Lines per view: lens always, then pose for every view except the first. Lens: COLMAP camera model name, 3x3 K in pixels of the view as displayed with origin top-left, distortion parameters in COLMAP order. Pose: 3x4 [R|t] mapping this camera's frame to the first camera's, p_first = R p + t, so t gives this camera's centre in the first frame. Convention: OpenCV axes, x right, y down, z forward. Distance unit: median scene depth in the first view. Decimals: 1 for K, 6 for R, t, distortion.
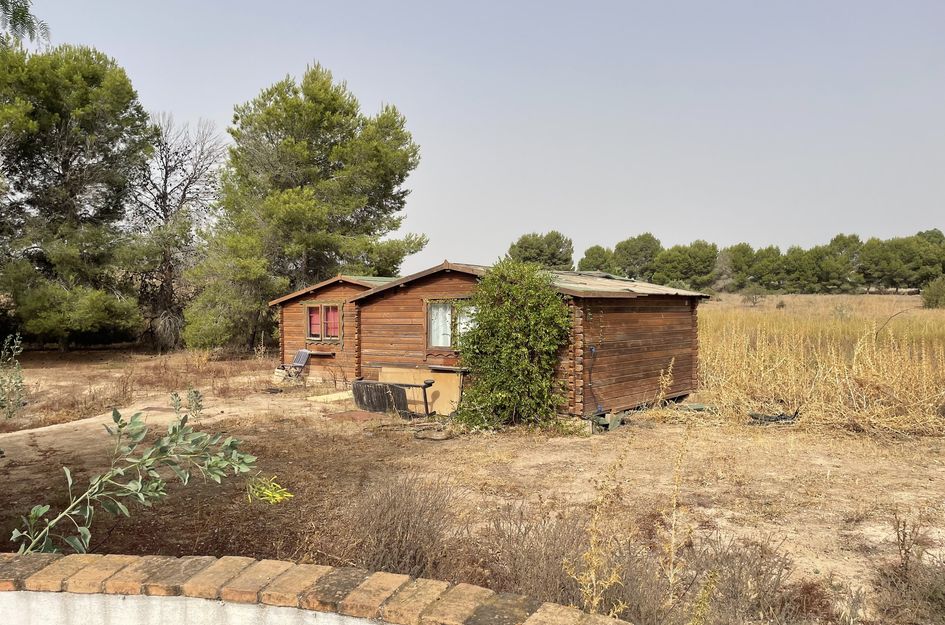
lens RADIAL K [[716.1, 0, 466.9], [0, 716.1, 315.1], [0, 0, 1]] dist [0.102752, -0.137660]
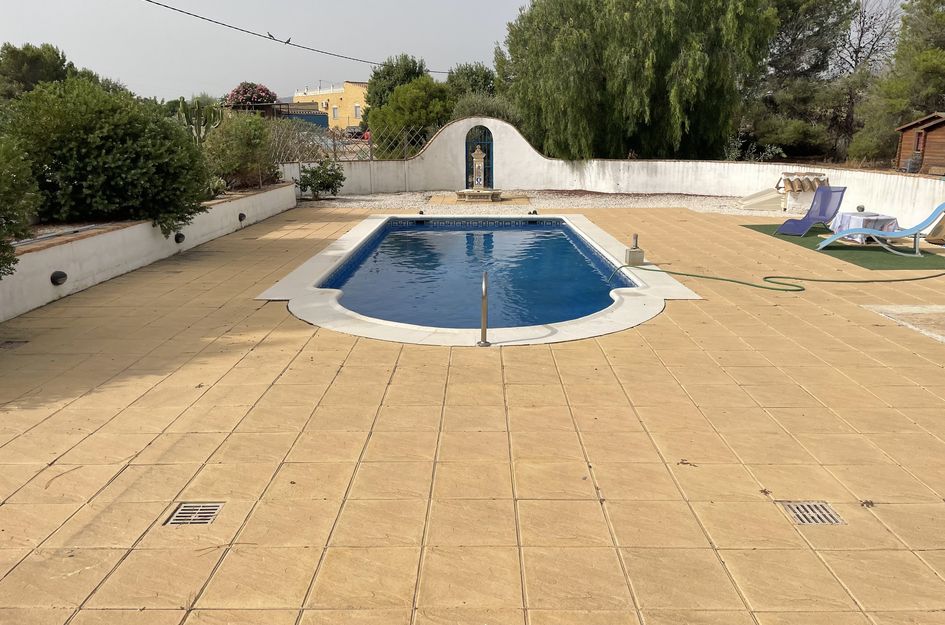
lens RADIAL K [[716.1, 0, 466.9], [0, 716.1, 315.1], [0, 0, 1]] dist [0.102752, -0.137660]
pose [[0.609498, 0.203909, -0.766115, 0.348782], [-0.020056, 0.970013, 0.242223, 0.007499], [0.792534, -0.132269, 0.595311, -0.576428]]
